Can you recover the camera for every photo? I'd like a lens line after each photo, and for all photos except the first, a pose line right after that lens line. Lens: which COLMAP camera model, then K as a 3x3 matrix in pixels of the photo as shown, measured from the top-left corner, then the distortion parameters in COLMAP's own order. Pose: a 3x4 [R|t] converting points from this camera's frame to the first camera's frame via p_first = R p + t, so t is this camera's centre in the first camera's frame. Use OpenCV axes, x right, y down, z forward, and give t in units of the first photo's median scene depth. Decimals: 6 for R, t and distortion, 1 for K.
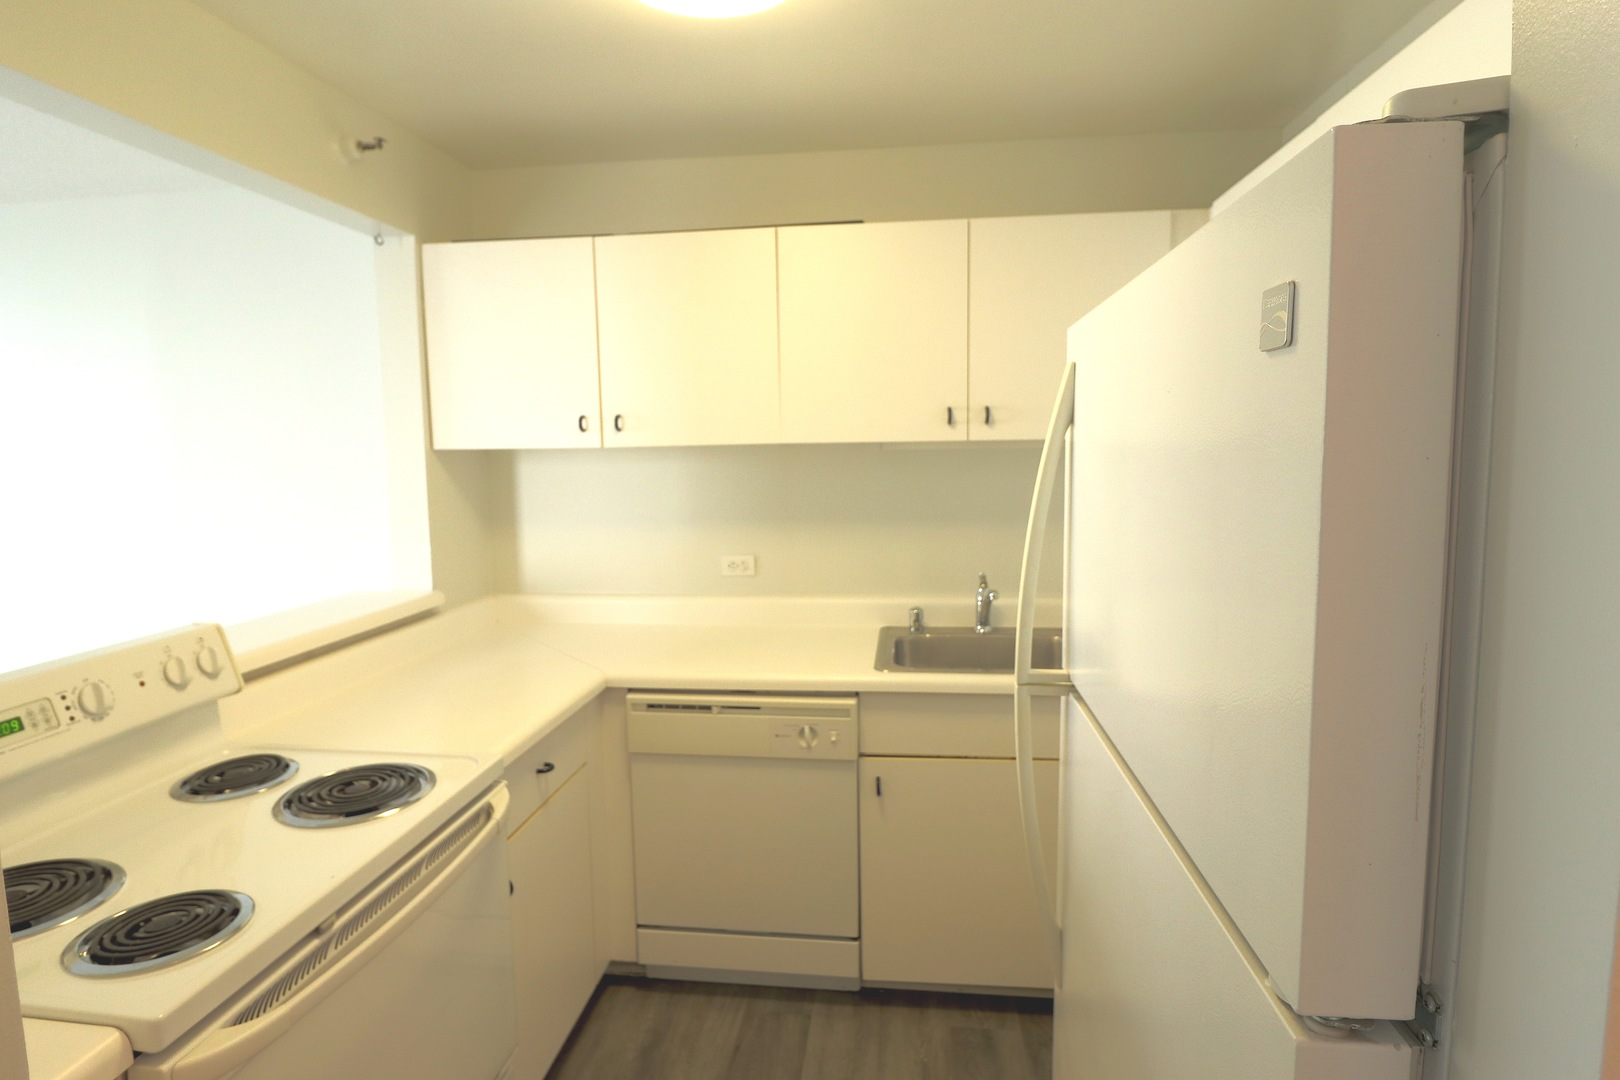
lens RADIAL K [[835.8, 0, 809.5], [0, 835.8, 523.1], [0, 0, 1]] dist [-0.000384, -0.011941]
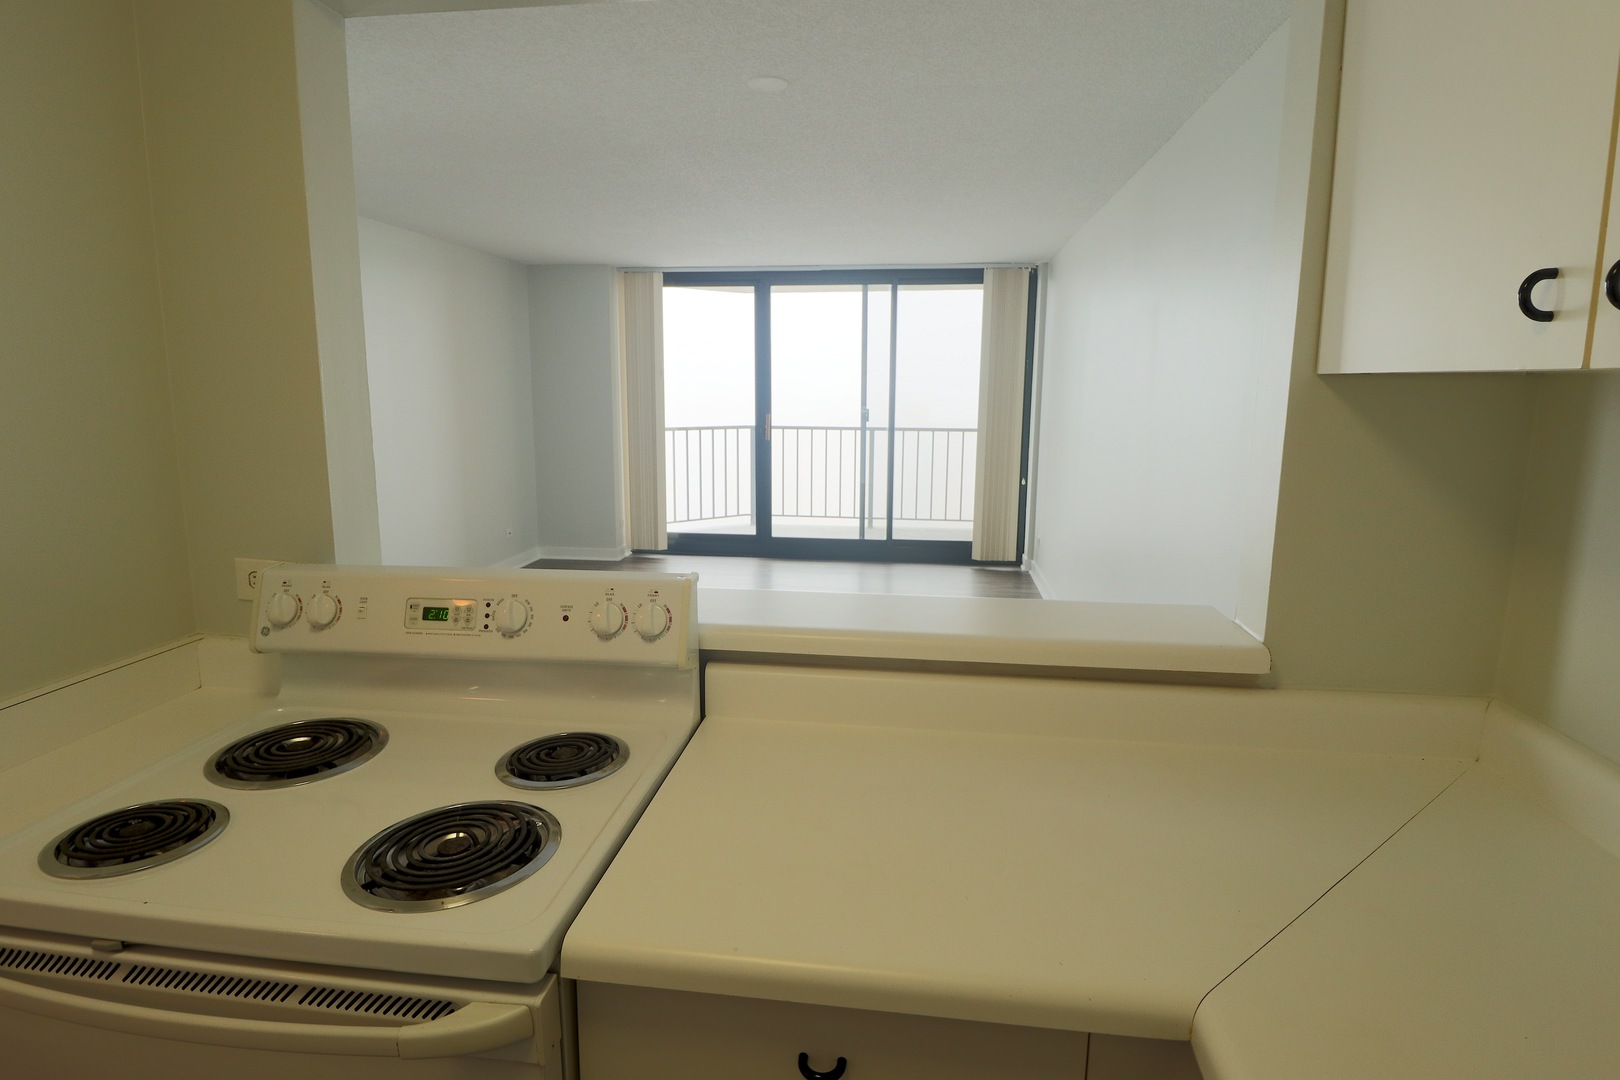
lens RADIAL K [[835.8, 0, 809.5], [0, 835.8, 523.1], [0, 0, 1]] dist [-0.000384, -0.011941]
pose [[-0.017624, 0.183527, -0.982857, 0.079569], [-0.092483, 0.978496, 0.184371, -0.082659], [0.995558, 0.094147, -0.000272, 0.913779]]
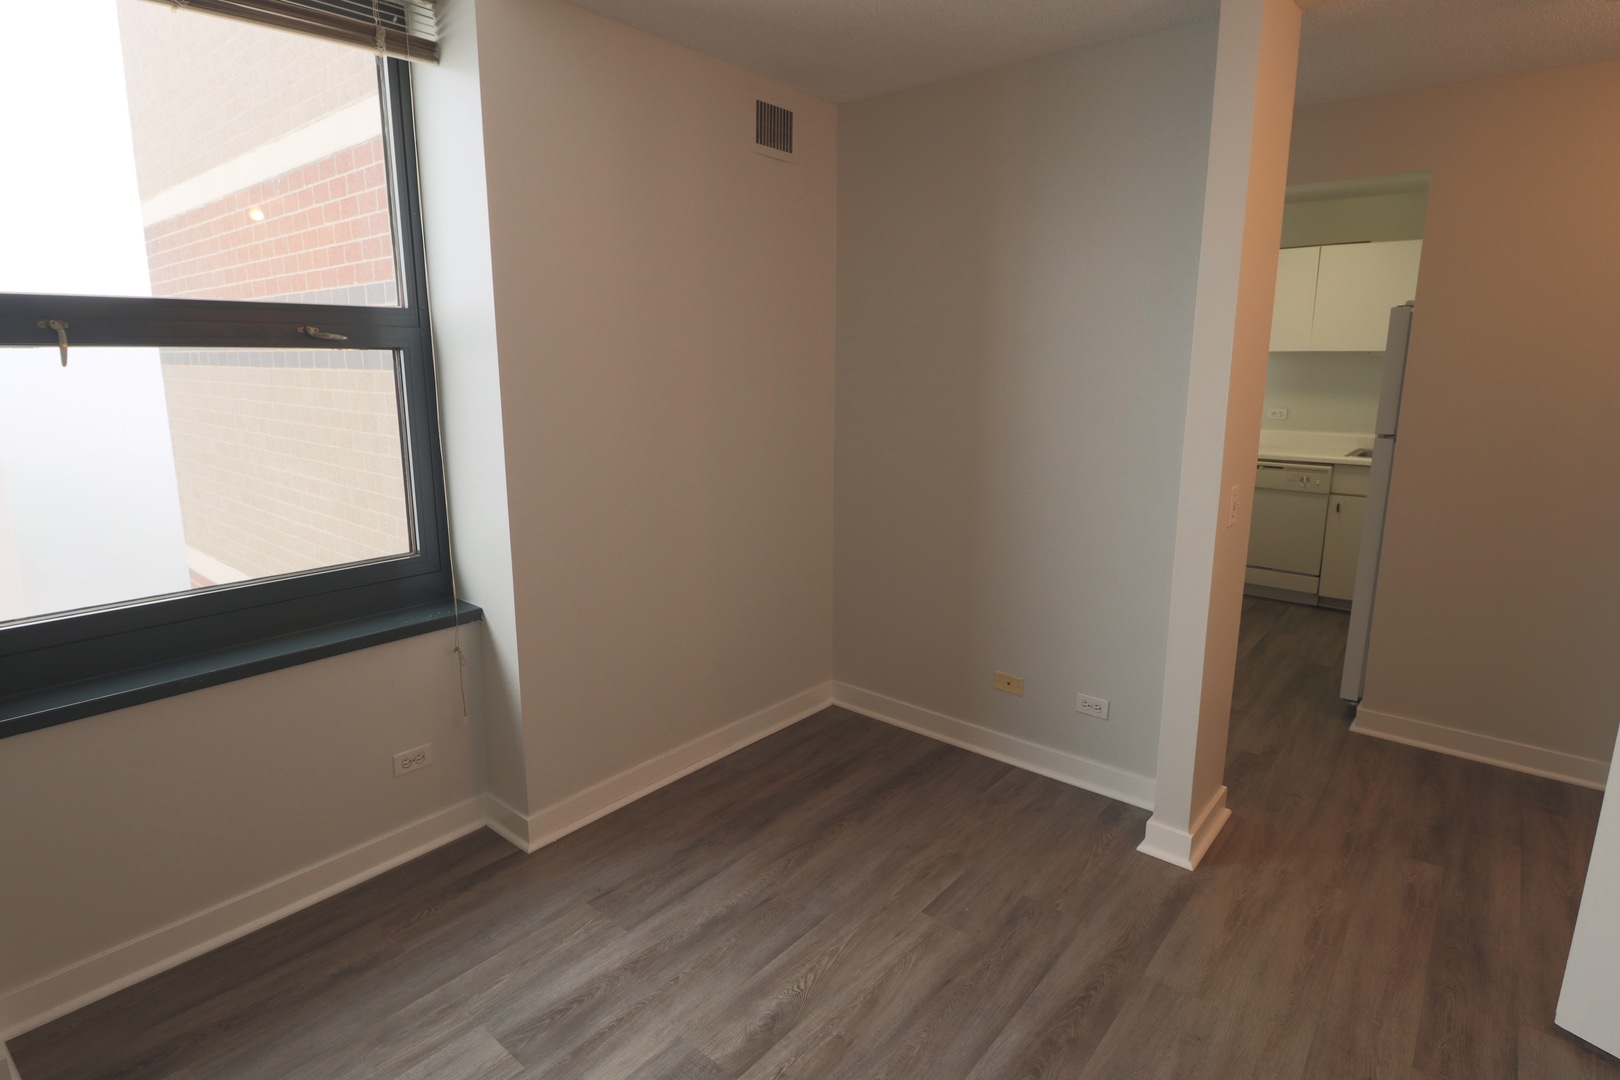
lens RADIAL K [[835.8, 0, 809.5], [0, 835.8, 523.1], [0, 0, 1]] dist [-0.000384, -0.011941]
pose [[0.836298, 0.122399, -0.534438, 0.097806], [-0.064580, 0.989968, 0.125671, 0.168415], [0.544458, -0.070585, 0.835813, -1.643367]]
